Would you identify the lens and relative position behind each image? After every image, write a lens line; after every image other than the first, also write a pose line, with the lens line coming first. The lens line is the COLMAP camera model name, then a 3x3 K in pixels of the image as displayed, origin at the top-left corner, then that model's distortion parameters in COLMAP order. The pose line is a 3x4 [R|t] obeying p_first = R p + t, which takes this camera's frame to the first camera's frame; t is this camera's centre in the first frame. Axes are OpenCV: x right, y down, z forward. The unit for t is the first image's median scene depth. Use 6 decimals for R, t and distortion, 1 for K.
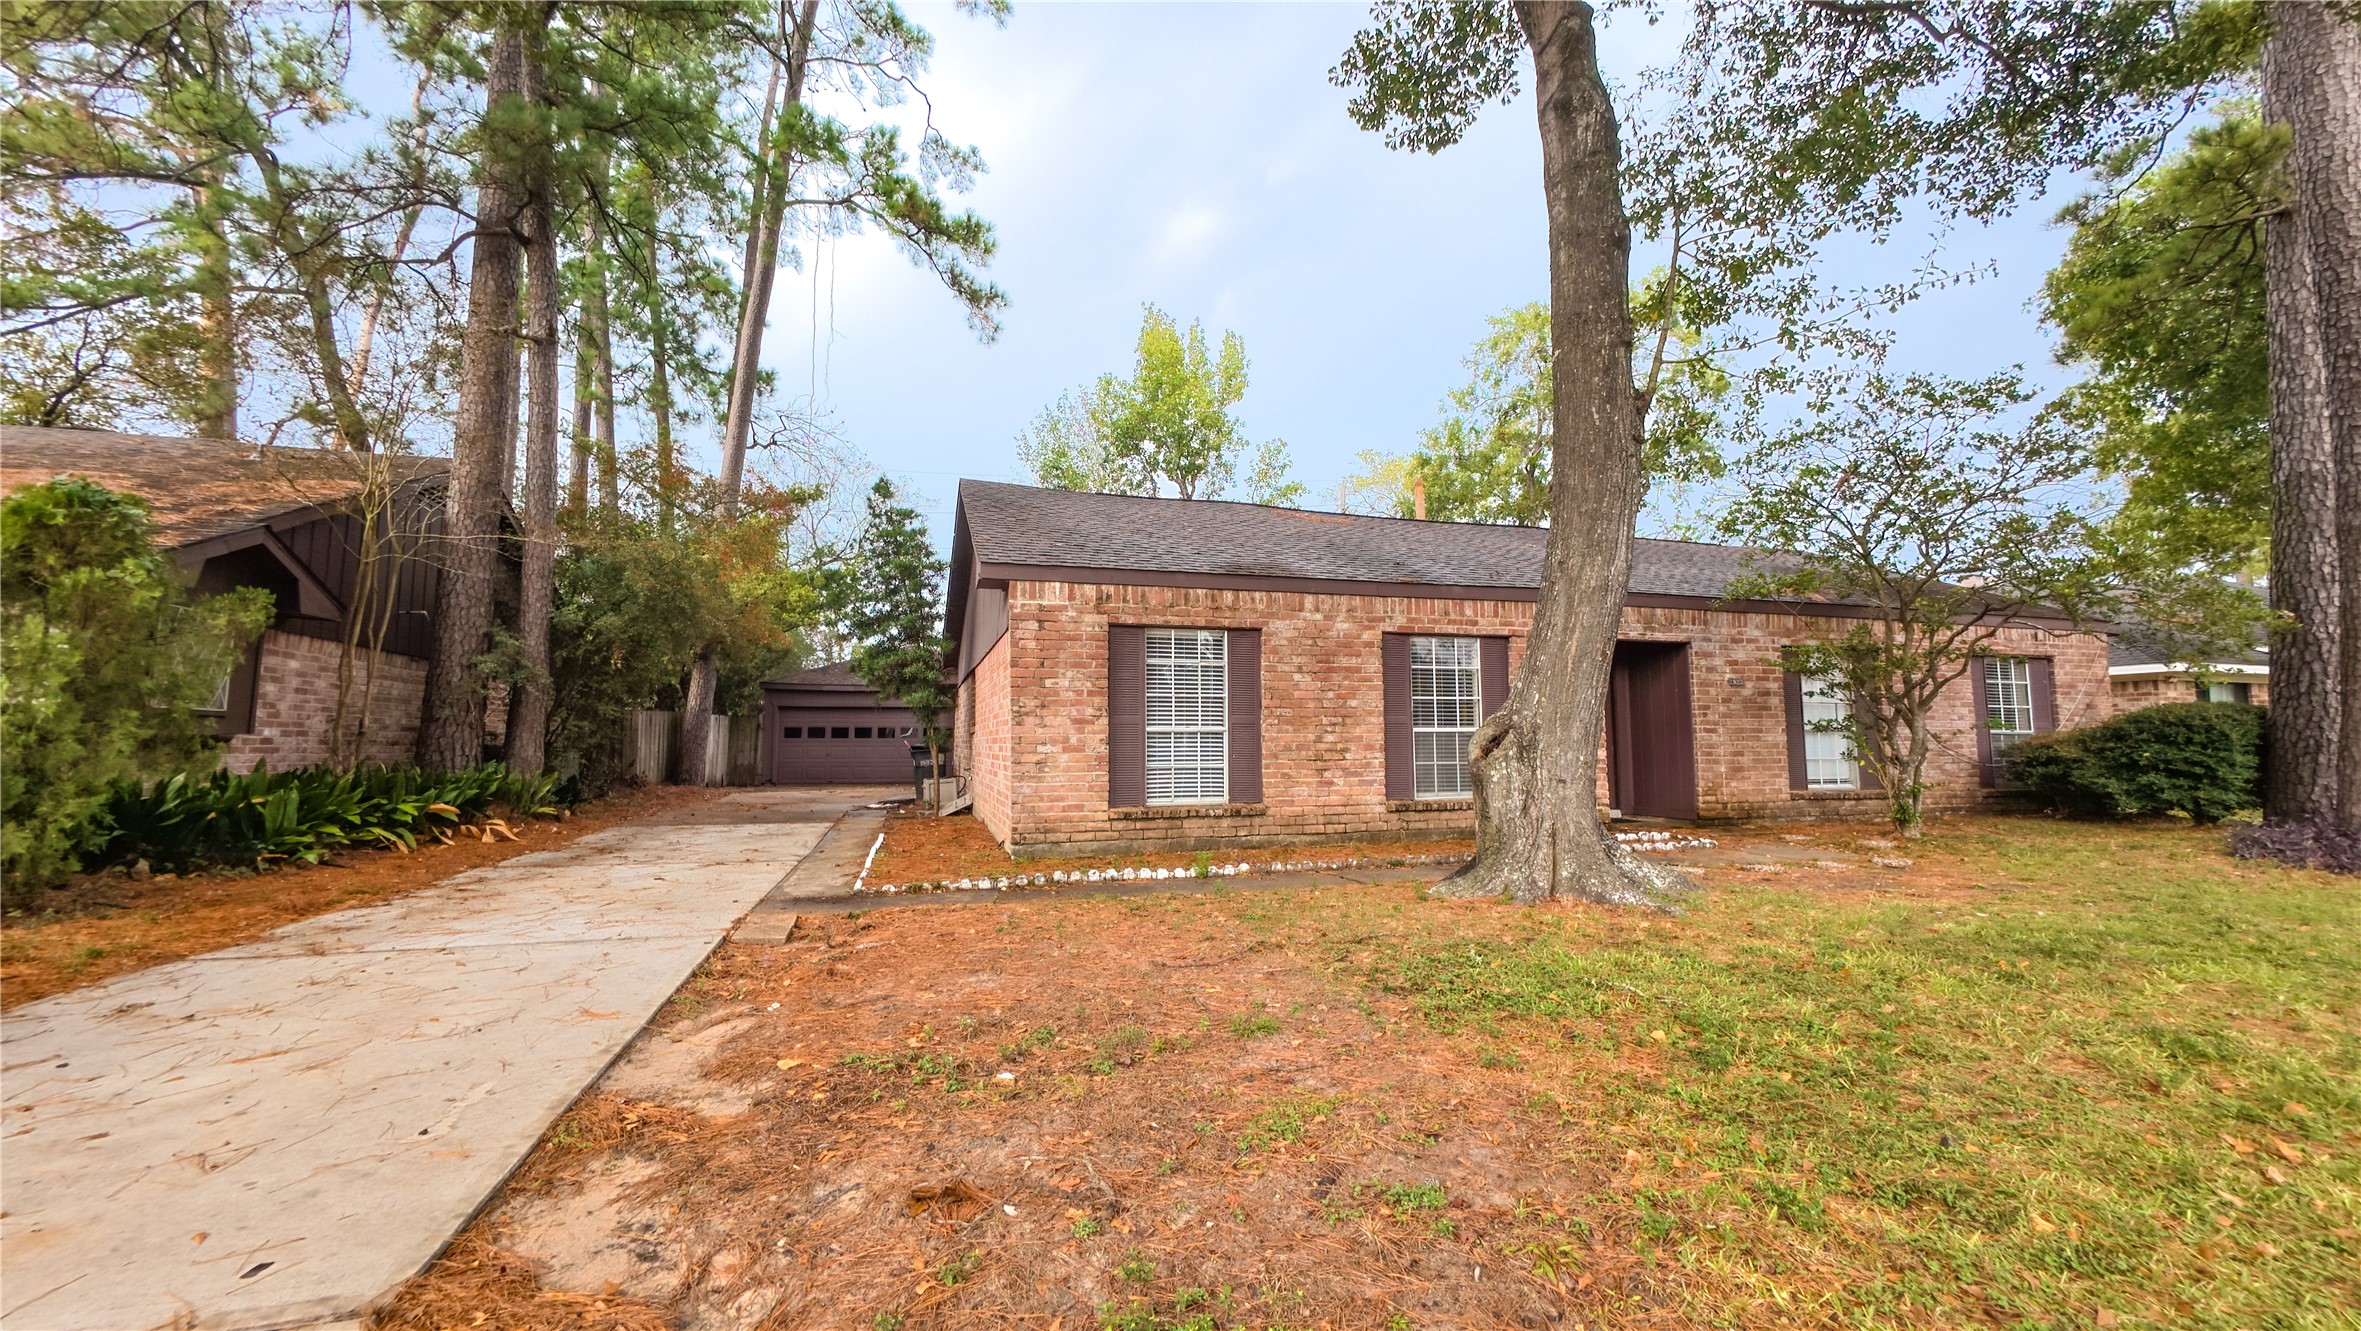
lens RADIAL K [[908.9, 0, 1182.1], [0, 908.9, 662.0], [0, 0, 1]] dist [0.004508, 0.000101]
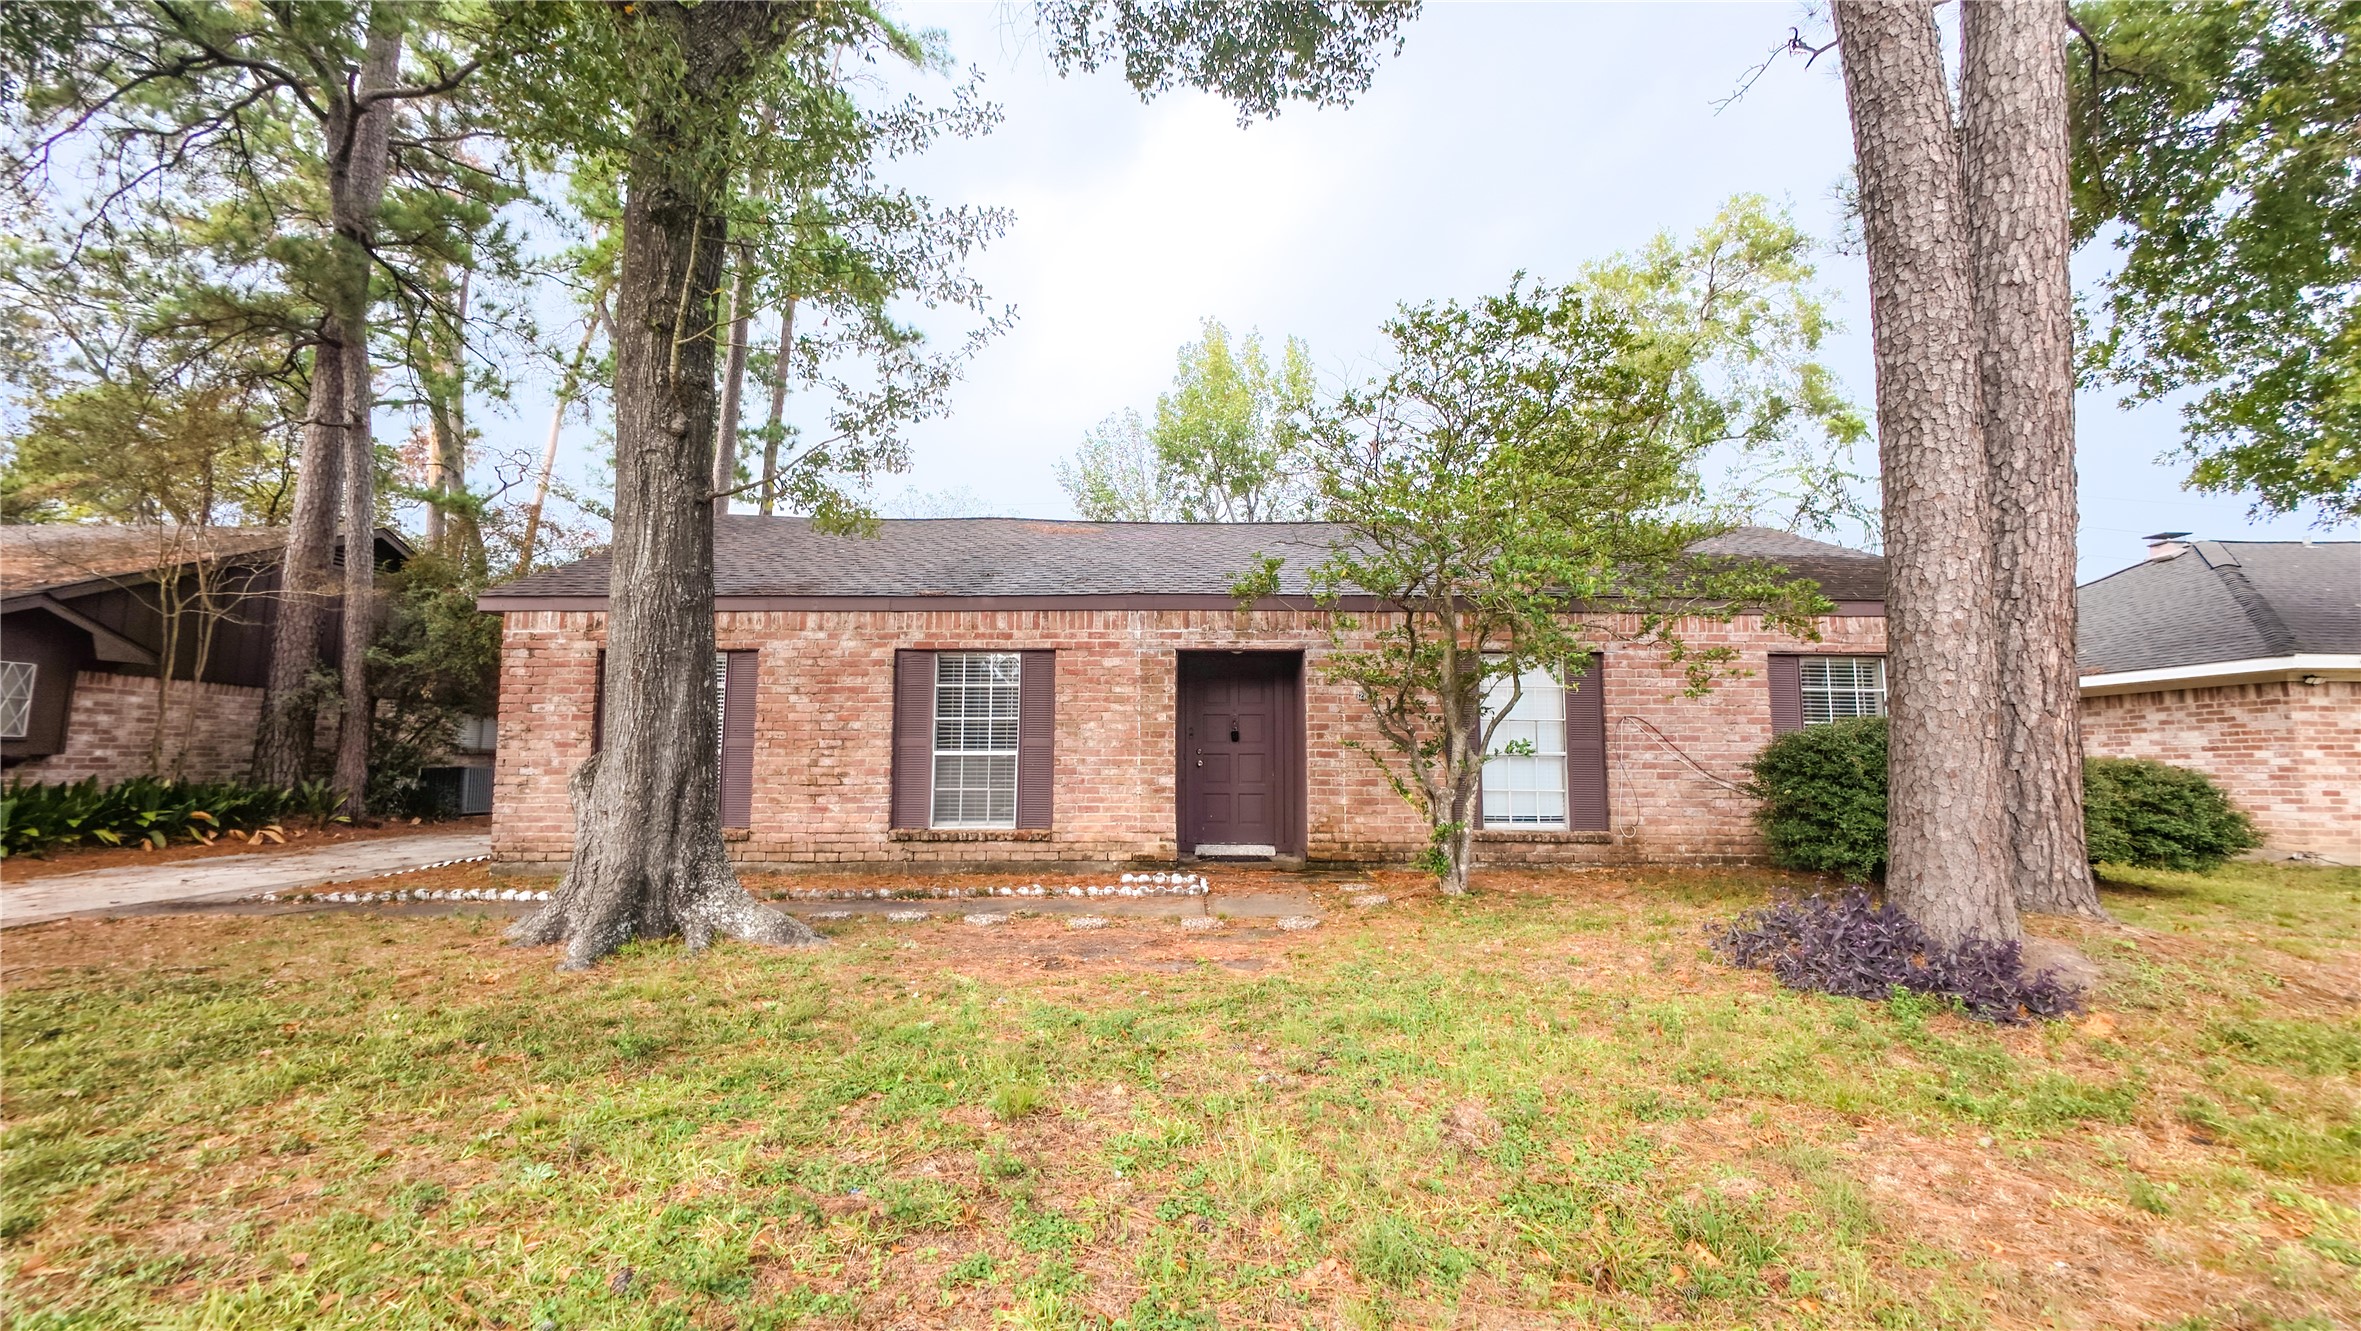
lens RADIAL K [[908.9, 0, 1183.3], [0, 908.9, 668.8], [0, 0, 1]] dist [0.004508, 0.000101]
pose [[0.959564, -0.022949, -0.280555, 0.757614], [0.019084, 0.999682, -0.016502, 0.008397], [0.280844, 0.010480, 0.959696, 0.178547]]
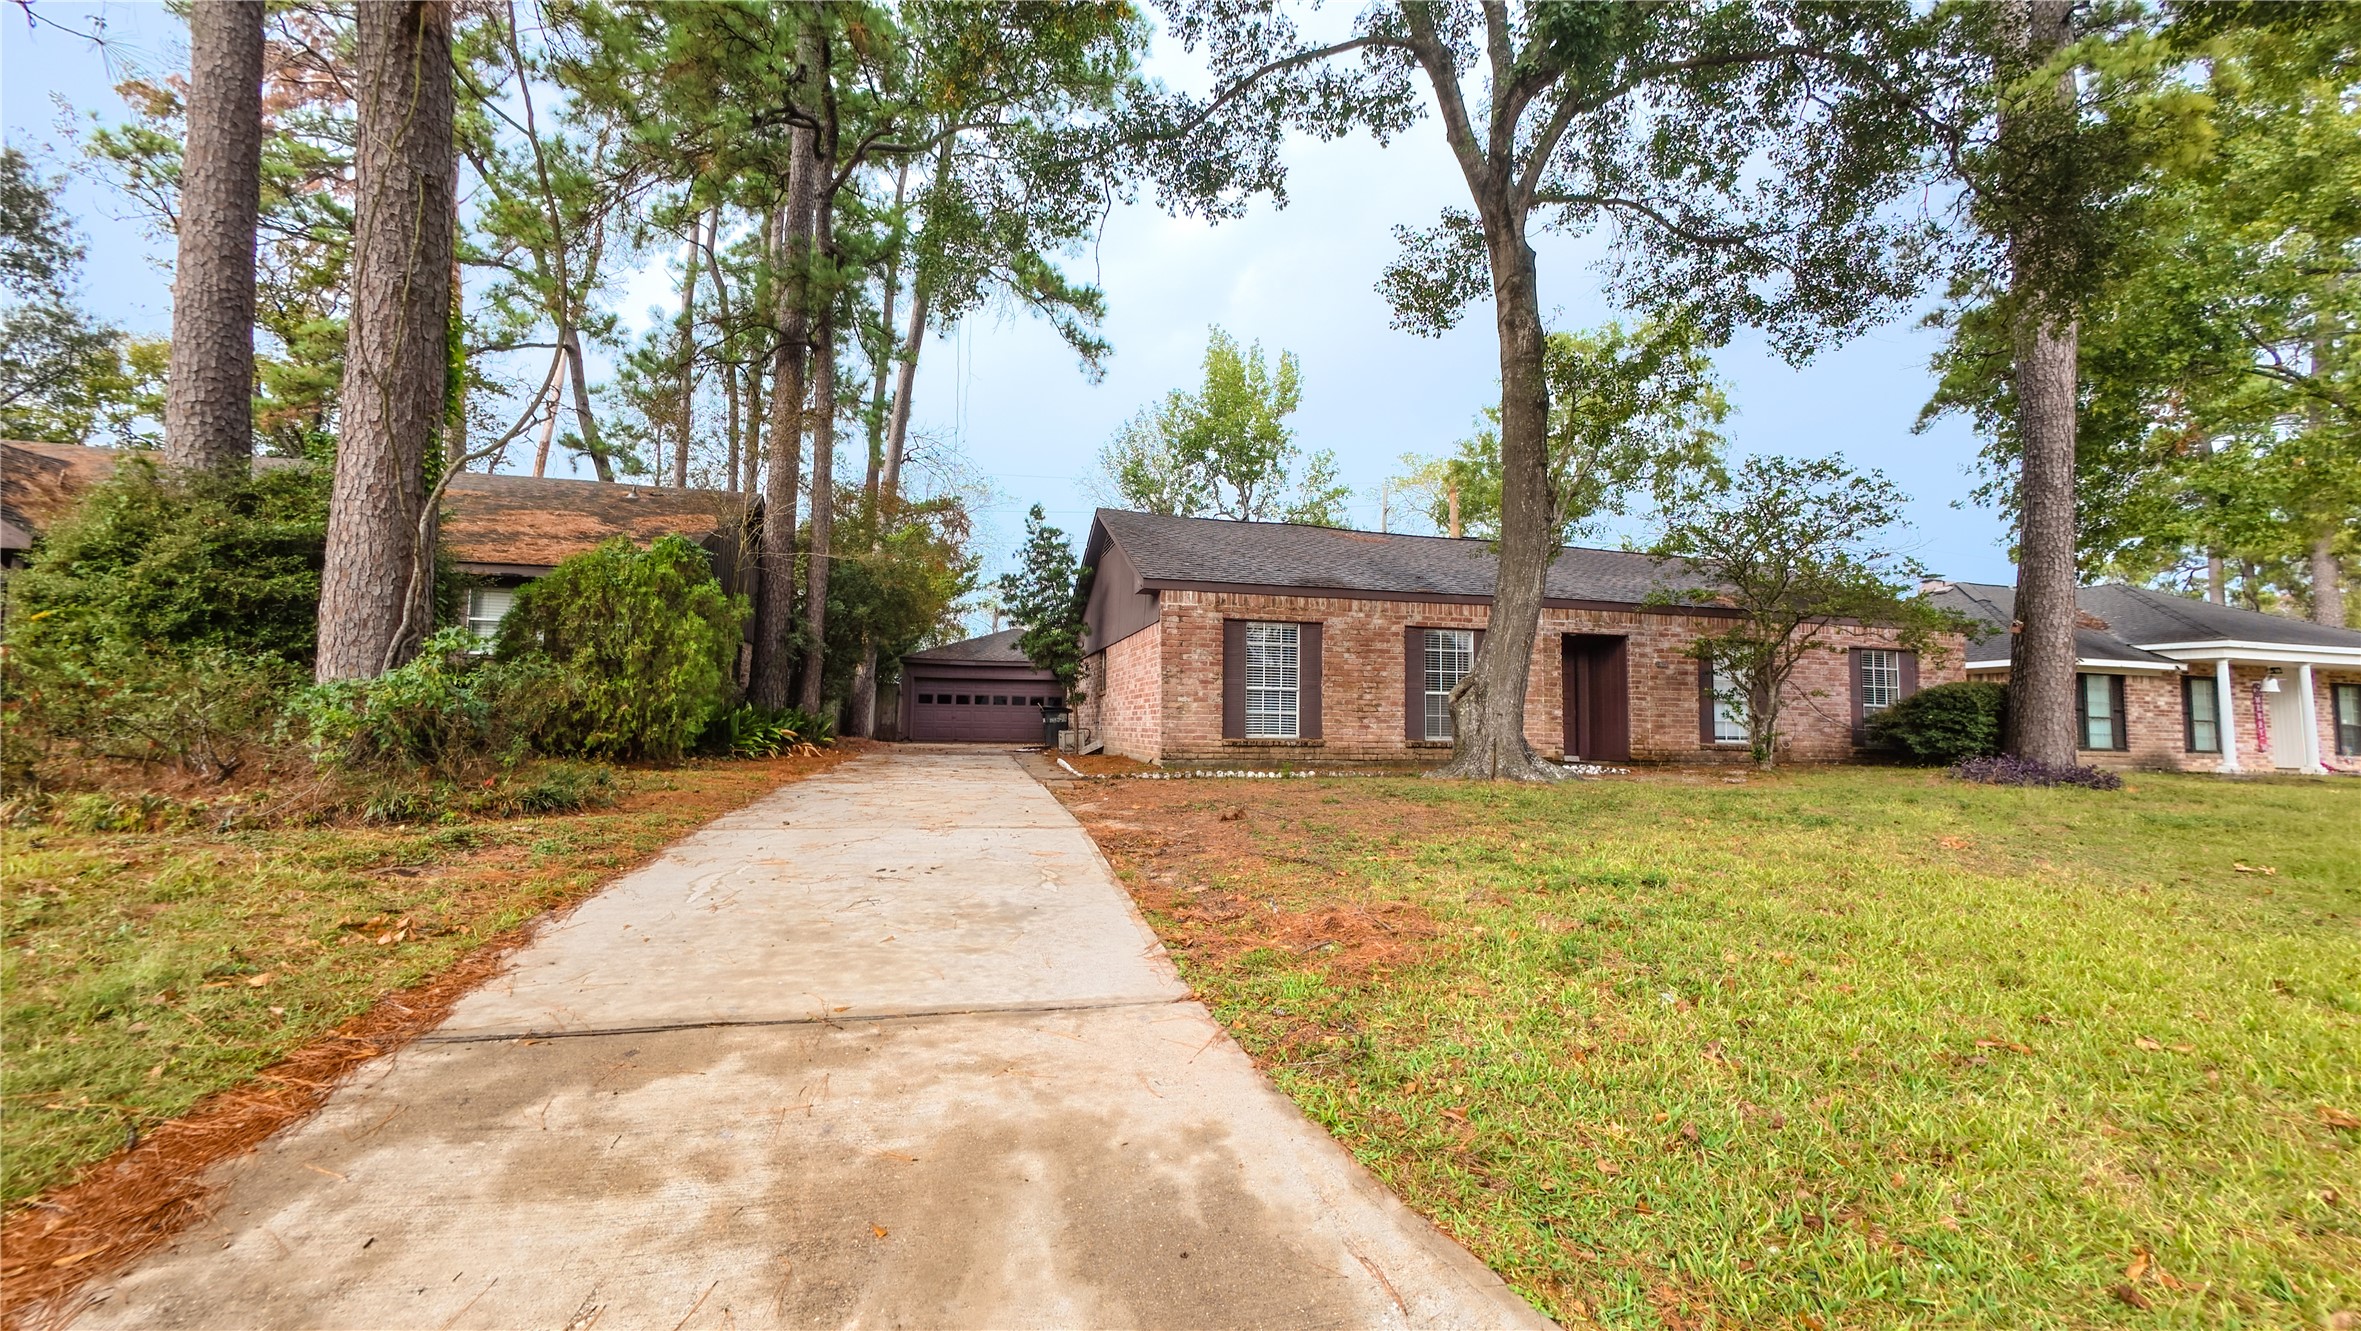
lens RADIAL K [[908.9, 0, 1184.4], [0, 908.9, 667.1], [0, 0, 1]] dist [0.004508, 0.000101]
pose [[0.999045, 0.015089, -0.041016, -0.073952], [-0.014156, 0.999636, 0.022947, 0.004874], [0.041347, -0.022345, 0.998895, -0.476484]]
